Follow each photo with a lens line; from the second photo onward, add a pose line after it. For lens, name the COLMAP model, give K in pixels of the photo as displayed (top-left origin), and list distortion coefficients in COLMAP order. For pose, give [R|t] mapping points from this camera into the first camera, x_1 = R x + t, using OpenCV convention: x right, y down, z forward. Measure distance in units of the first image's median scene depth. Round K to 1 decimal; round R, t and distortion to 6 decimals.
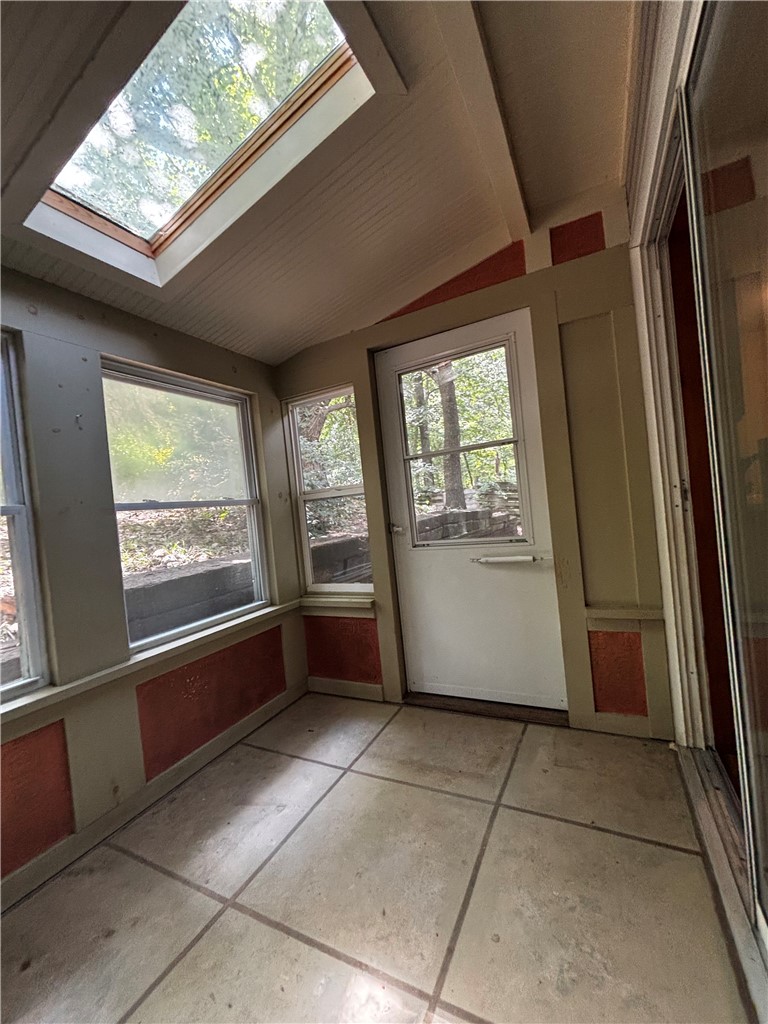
lens RADIAL K [[414.5, 0, 385.4], [0, 414.5, 510.9], [0, 0, 1]] dist [0.001009, 0.001022]
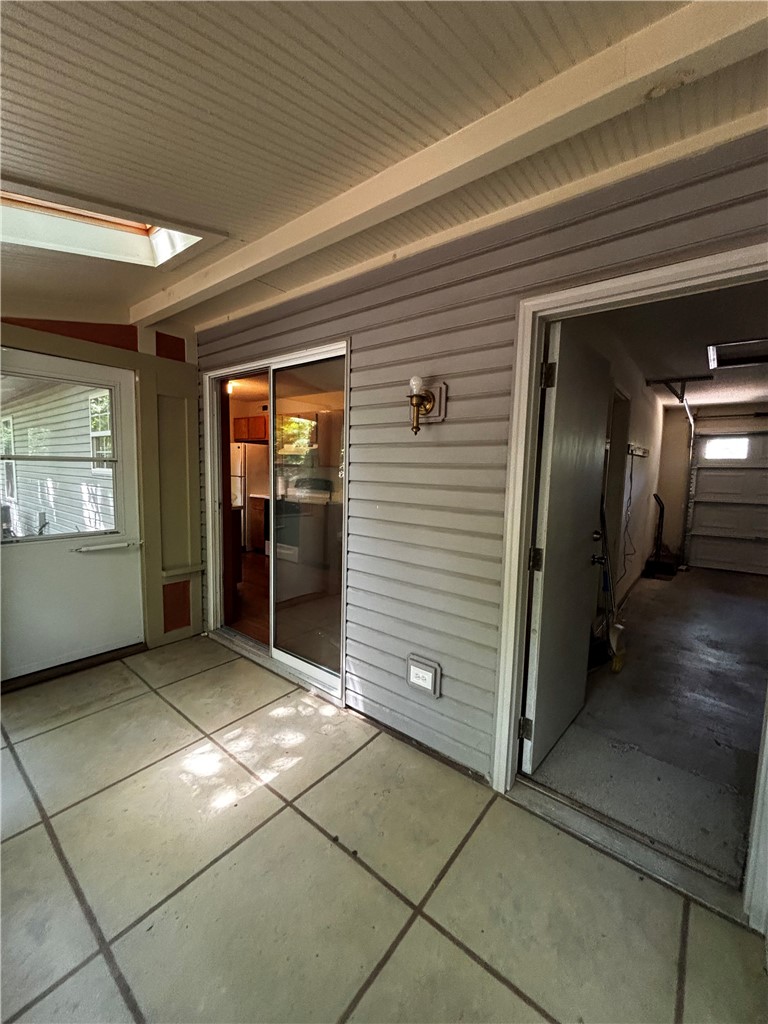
lens RADIAL K [[414.5, 0, 385.6], [0, 414.5, 510.8], [0, 0, 1]] dist [0.001009, 0.001022]
pose [[0.194009, 0.004977, 0.980987, -0.979212], [-0.036058, 0.999348, 0.002061, -0.041646], [-0.980337, -0.035772, 0.194062, -0.176740]]
